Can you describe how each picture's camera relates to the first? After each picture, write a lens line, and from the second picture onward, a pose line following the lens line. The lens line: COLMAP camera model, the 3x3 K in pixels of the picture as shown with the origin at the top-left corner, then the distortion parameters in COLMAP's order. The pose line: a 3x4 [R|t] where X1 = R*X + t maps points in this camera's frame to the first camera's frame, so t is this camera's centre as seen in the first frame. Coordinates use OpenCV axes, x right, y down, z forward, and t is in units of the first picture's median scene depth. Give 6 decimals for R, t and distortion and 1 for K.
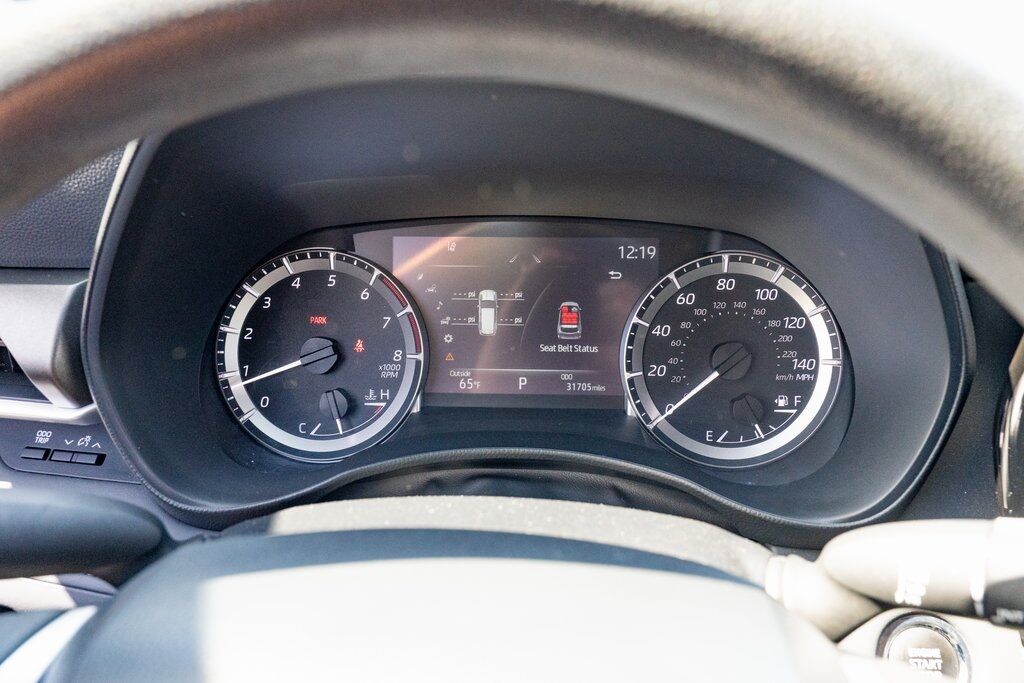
lens RADIAL K [[900.4, 0, 515.1], [0, 900.4, 342.3], [0, 0, 1]] dist [-0.002917, 0.018282]
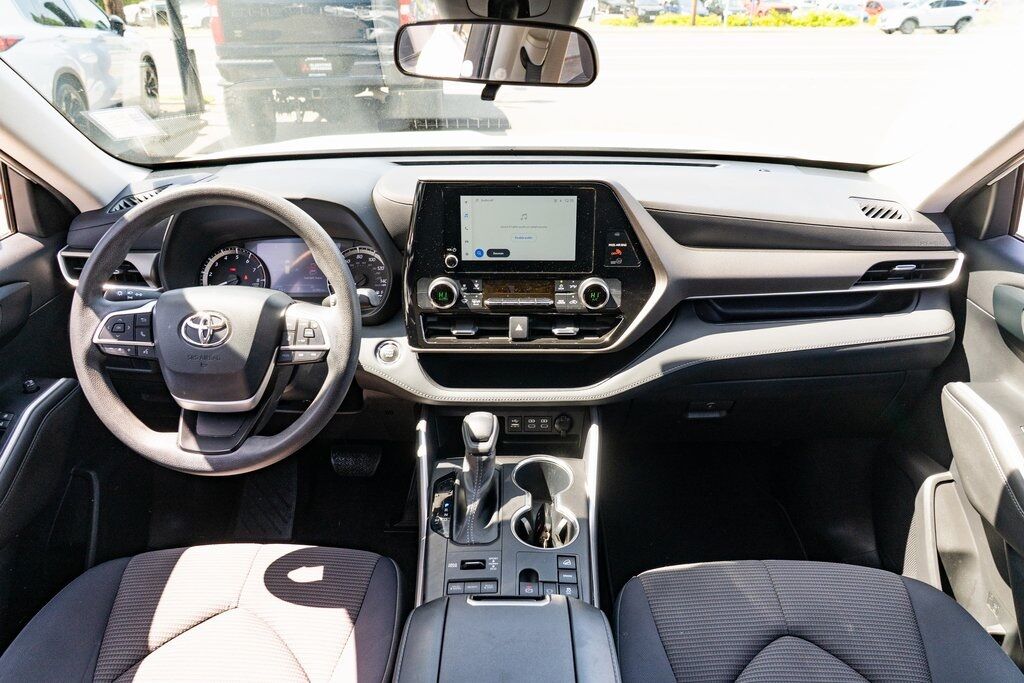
lens RADIAL K [[695.9, 0, 510.9], [0, 695.9, 344.1], [0, 0, 1]] dist [-0.034062, 0.020166]
pose [[0.998623, -0.011576, 0.051176, 0.638778], [0.012484, 0.999769, -0.017472, 0.296494], [-0.050962, 0.018087, 0.998537, -1.494236]]
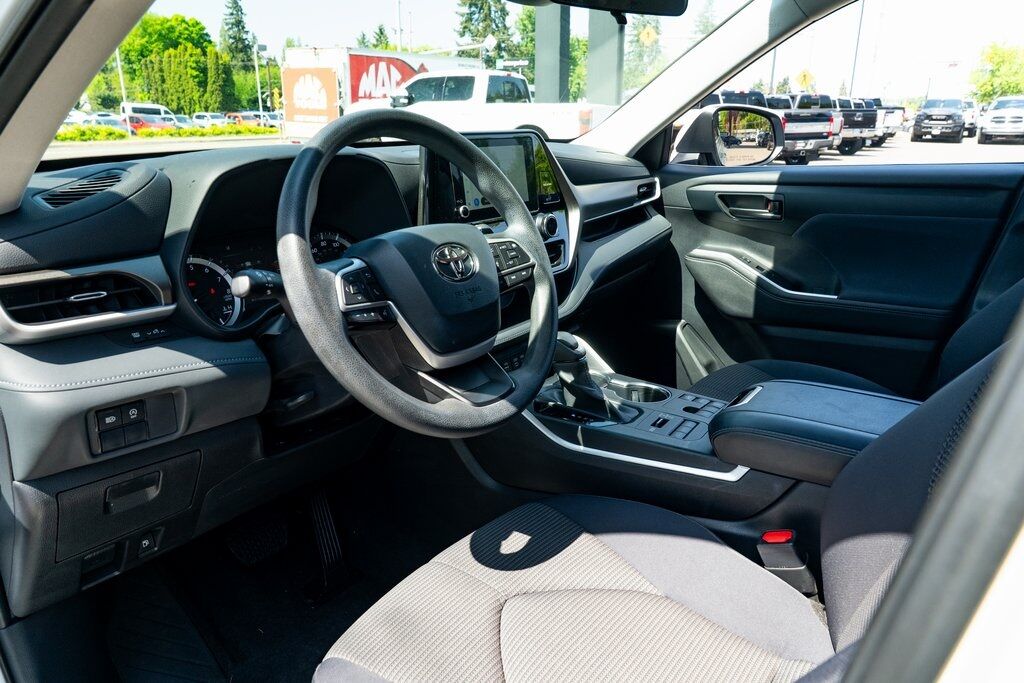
lens RADIAL K [[695.9, 0, 514.6], [0, 695.9, 346.7], [0, 0, 1]] dist [-0.034062, 0.020166]
pose [[0.541826, -0.250683, 0.802236, -1.262005], [0.382547, 0.923443, 0.030187, 0.395945], [-0.748386, 0.290537, 0.596244, -0.653807]]
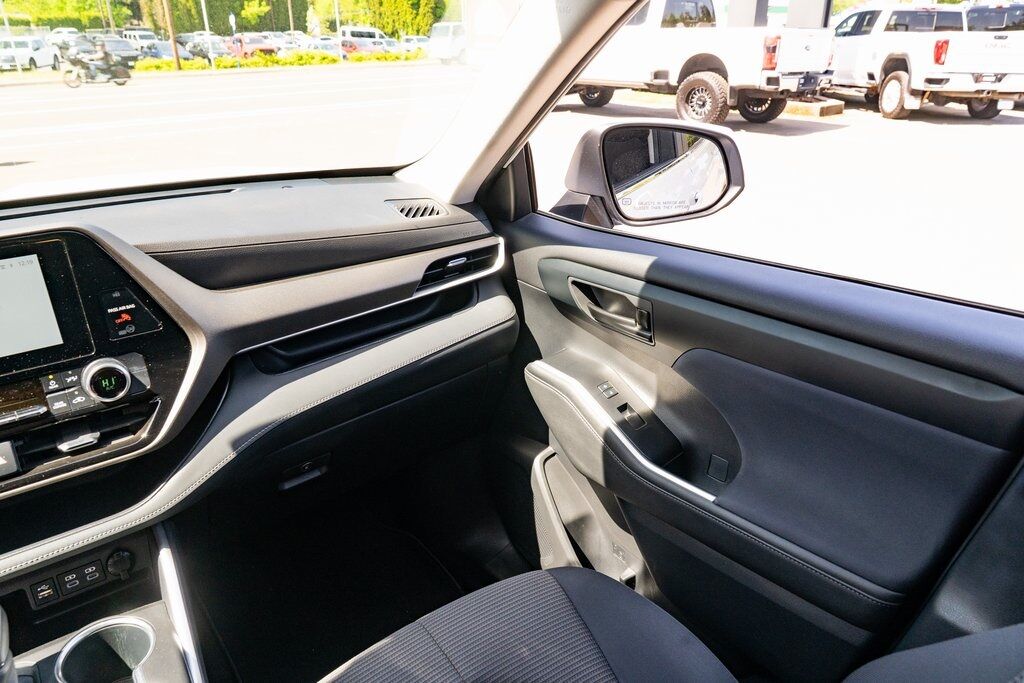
lens RADIAL K [[695.9, 0, 510.1], [0, 695.9, 346.0], [0, 0, 1]] dist [-0.034062, 0.020166]
pose [[0.761738, -0.261029, 0.592975, 0.802649], [0.303097, 0.952490, 0.029929, 0.259835], [-0.572615, 0.156931, 0.804665, -1.129213]]
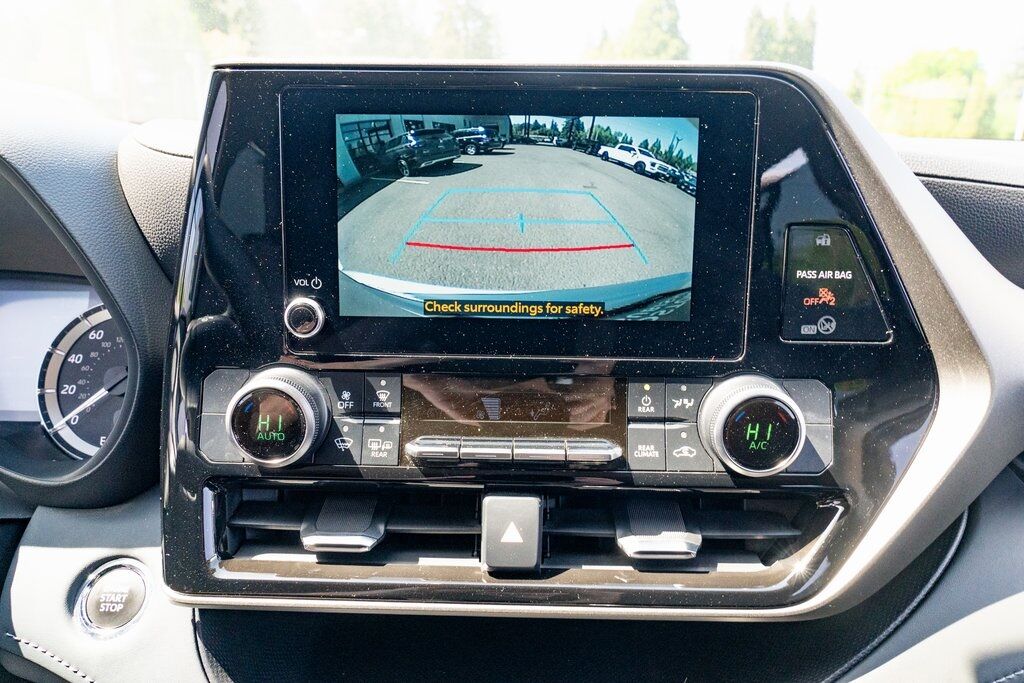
lens RADIAL K [[695.9, 0, 520.2], [0, 695.9, 340.8], [0, 0, 1]] dist [-0.034062, 0.020166]
pose [[0.999043, 0.013967, 0.041441, 0.754698], [-0.005040, 0.978084, -0.208150, 0.163548], [-0.043440, 0.207742, 0.977219, -0.000136]]
